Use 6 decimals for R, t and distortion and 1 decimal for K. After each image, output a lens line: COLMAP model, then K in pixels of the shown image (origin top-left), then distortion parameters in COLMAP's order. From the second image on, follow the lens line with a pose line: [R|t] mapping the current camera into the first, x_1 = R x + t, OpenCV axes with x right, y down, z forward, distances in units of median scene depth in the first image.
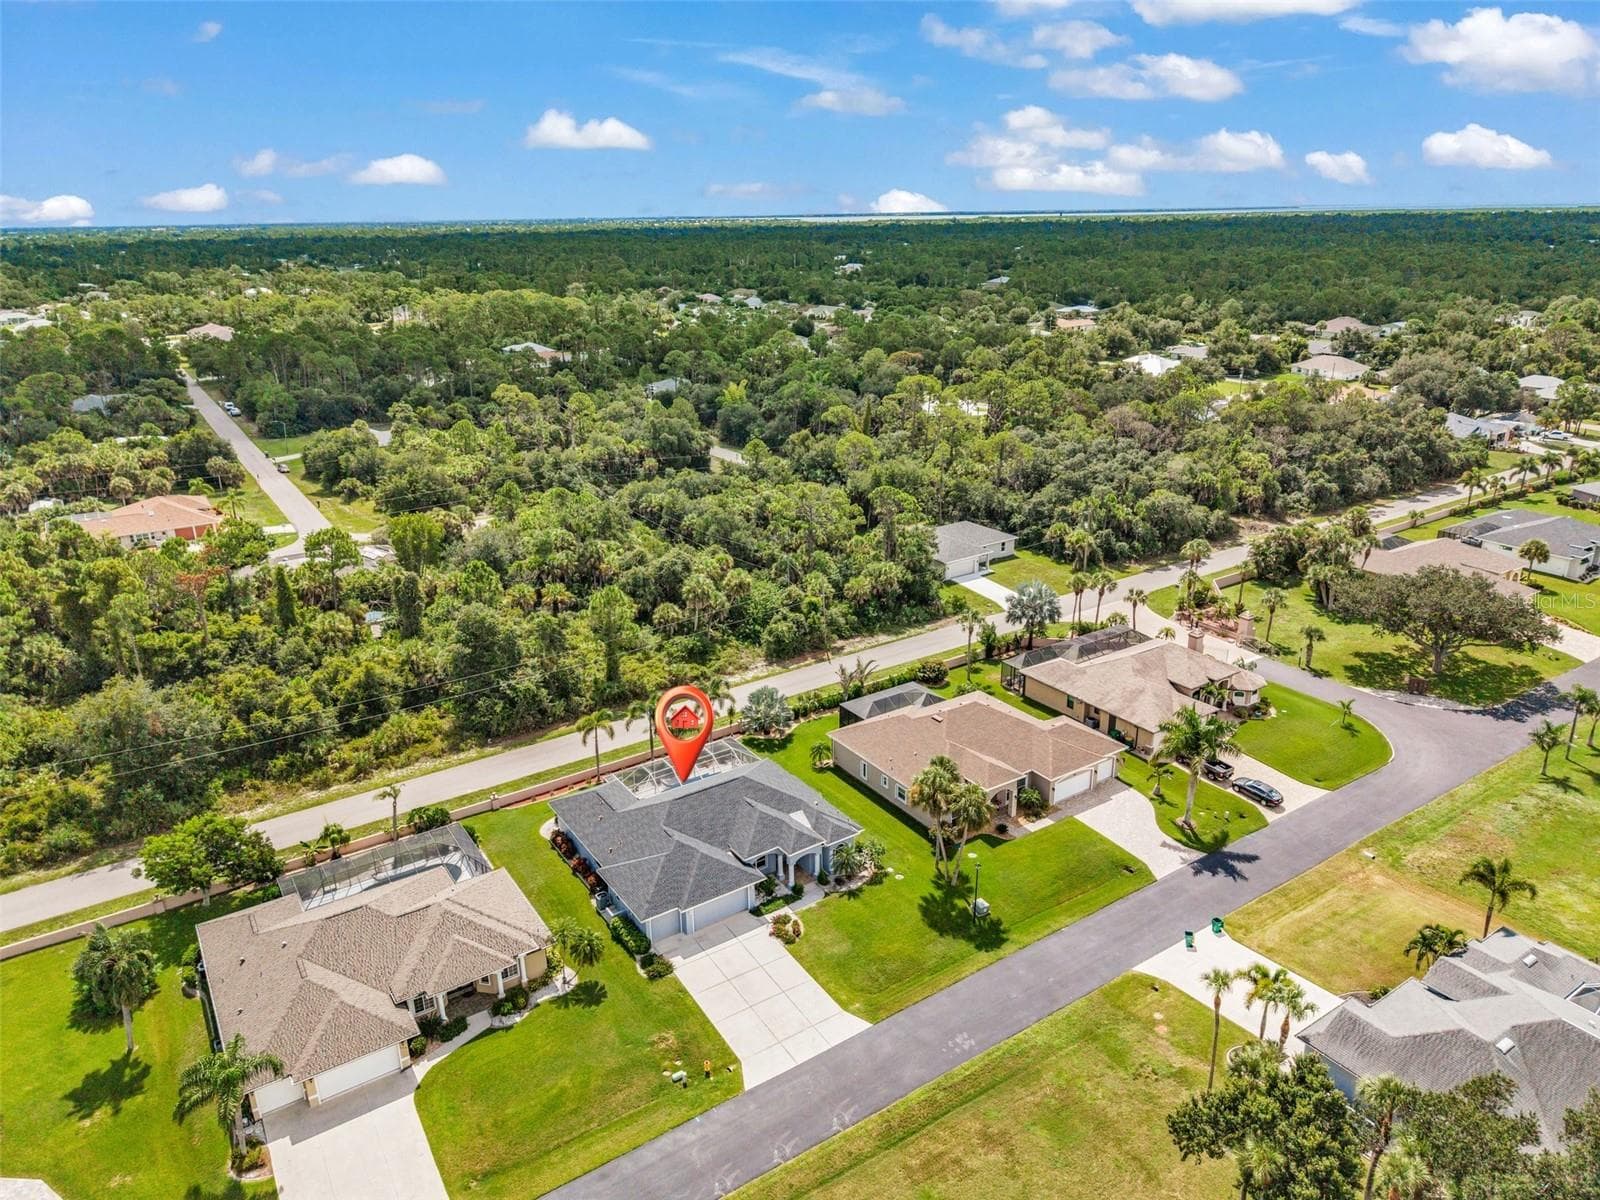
lens RADIAL K [[1057.1, 0, 795.9], [0, 1057.1, 590.5], [0, 0, 1]] dist [0.026971, -0.026641]
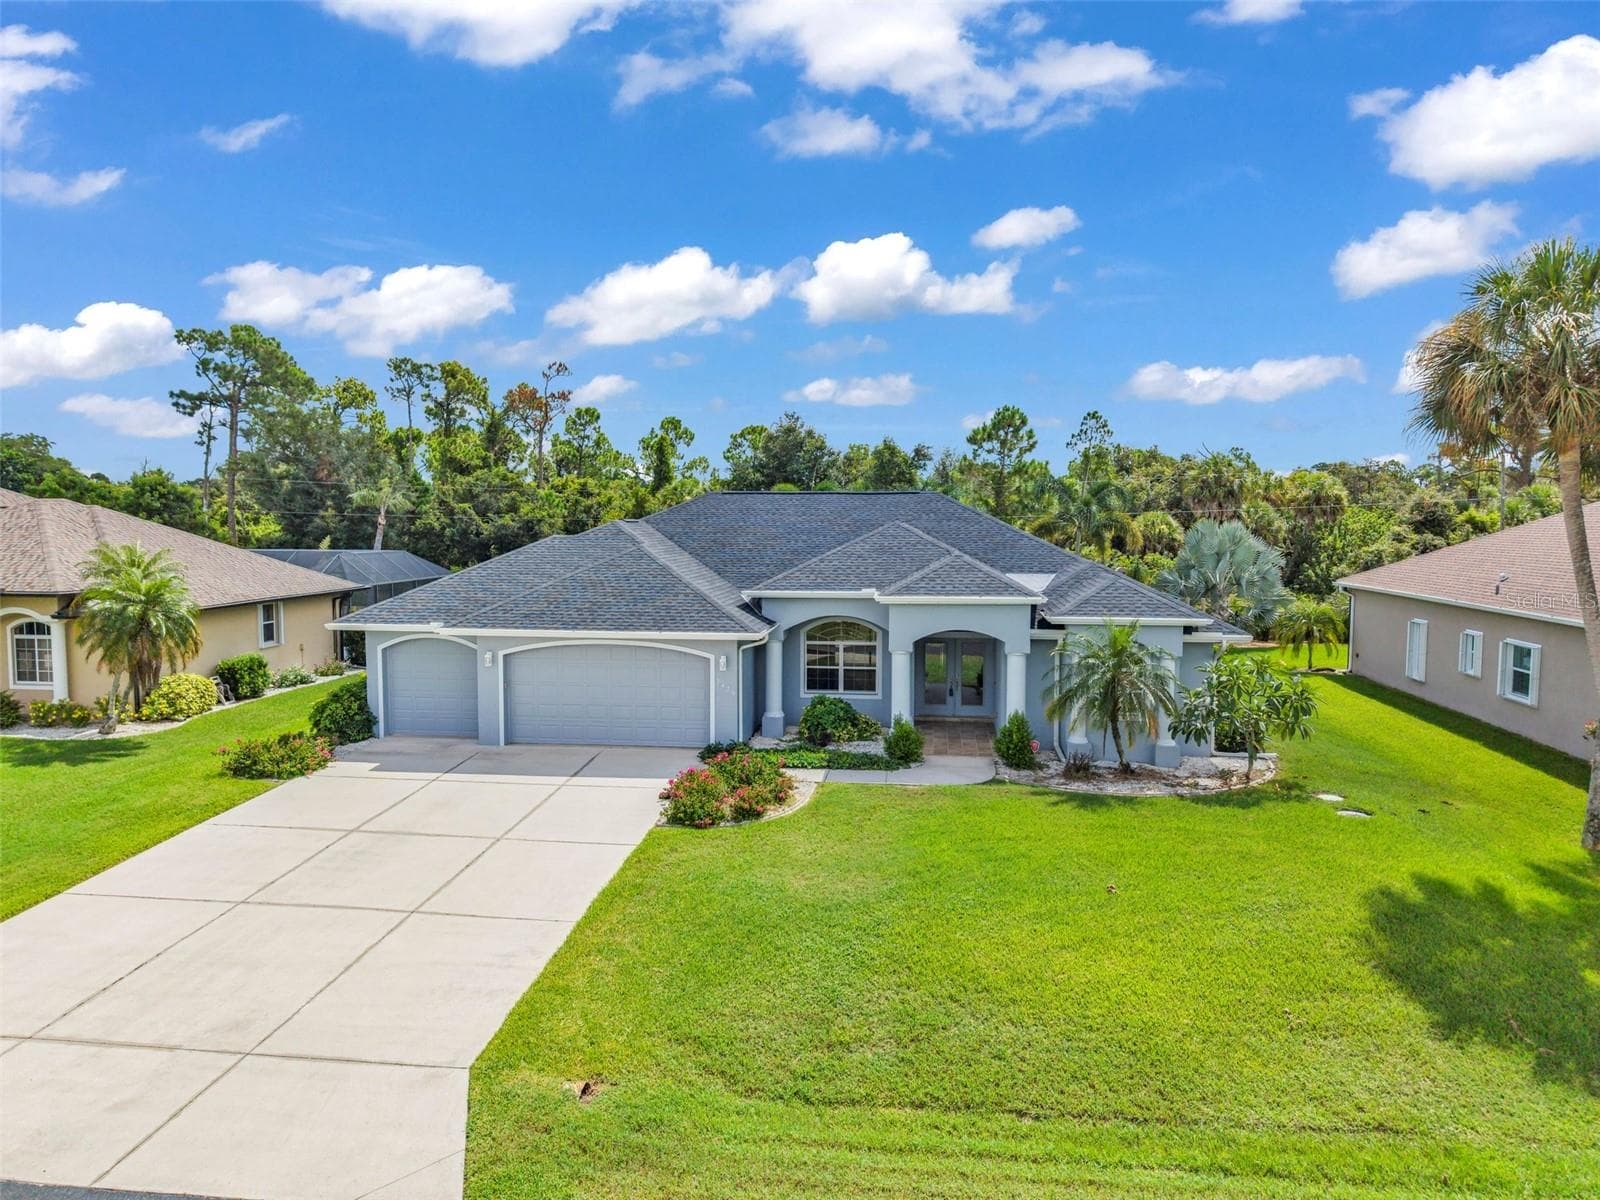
lens RADIAL K [[1057.1, 0, 795.9], [0, 1057.1, 590.5], [0, 0, 1]] dist [0.026971, -0.026641]
pose [[0.753662, 0.061069, -0.654419, 0.152835], [-0.226710, 0.958722, -0.171625, 0.291370], [0.616925, 0.277711, 0.736397, 0.758193]]
